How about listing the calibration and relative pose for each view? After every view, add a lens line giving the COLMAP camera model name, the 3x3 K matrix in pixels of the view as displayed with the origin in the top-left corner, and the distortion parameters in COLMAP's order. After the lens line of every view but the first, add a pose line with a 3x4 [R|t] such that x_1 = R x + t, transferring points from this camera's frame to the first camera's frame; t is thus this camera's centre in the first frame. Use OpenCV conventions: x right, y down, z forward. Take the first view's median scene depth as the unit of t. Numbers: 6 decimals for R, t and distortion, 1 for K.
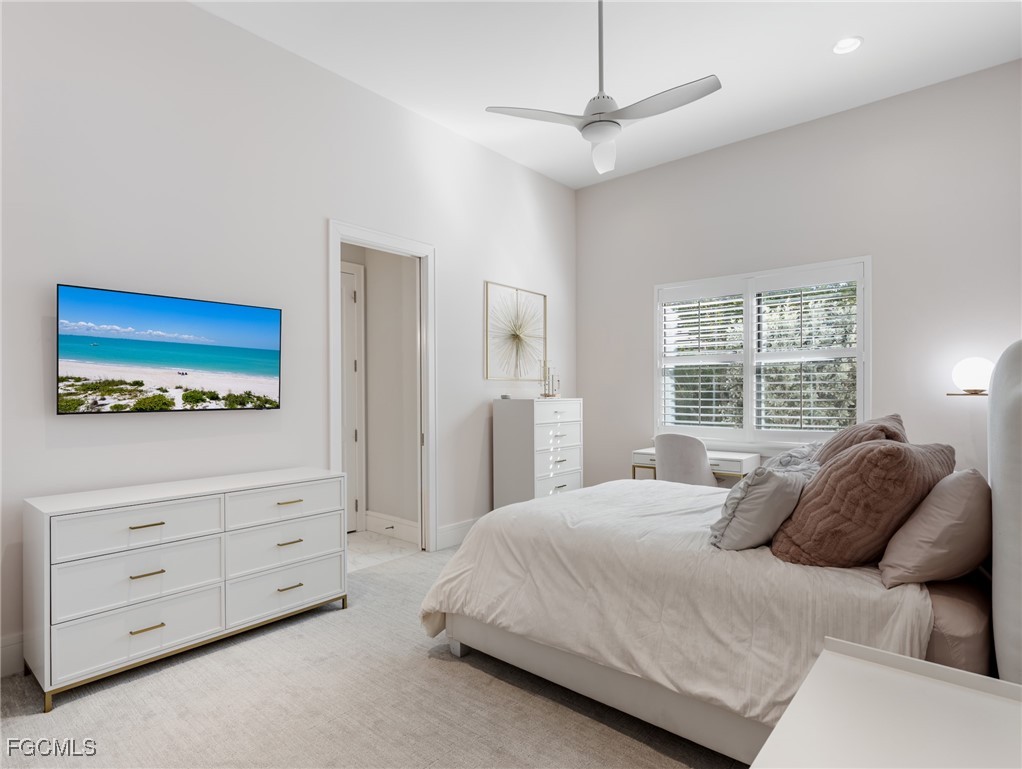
lens RADIAL K [[547.7, 0, 511.0], [0, 547.7, 384.5], [0, 0, 1]] dist [-0.000788, -0.000245]
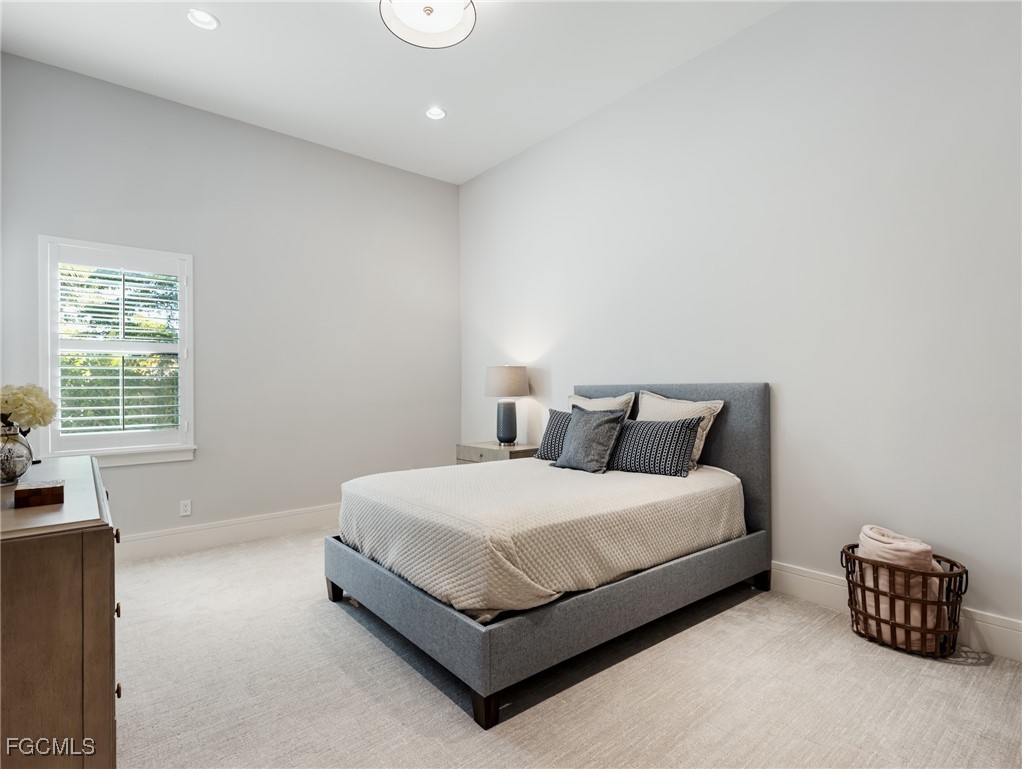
lens RADIAL K [[538.8, 0, 511.0], [0, 538.8, 384.5], [0, 0, 1]] dist [-0.002208, -0.000629]
pose [[0.198582, -0.002379, 0.980081, -0.768313], [-0.002110, 0.999994, 0.002855, 0.012353], [-0.980082, -0.002635, 0.198576, 0.734458]]
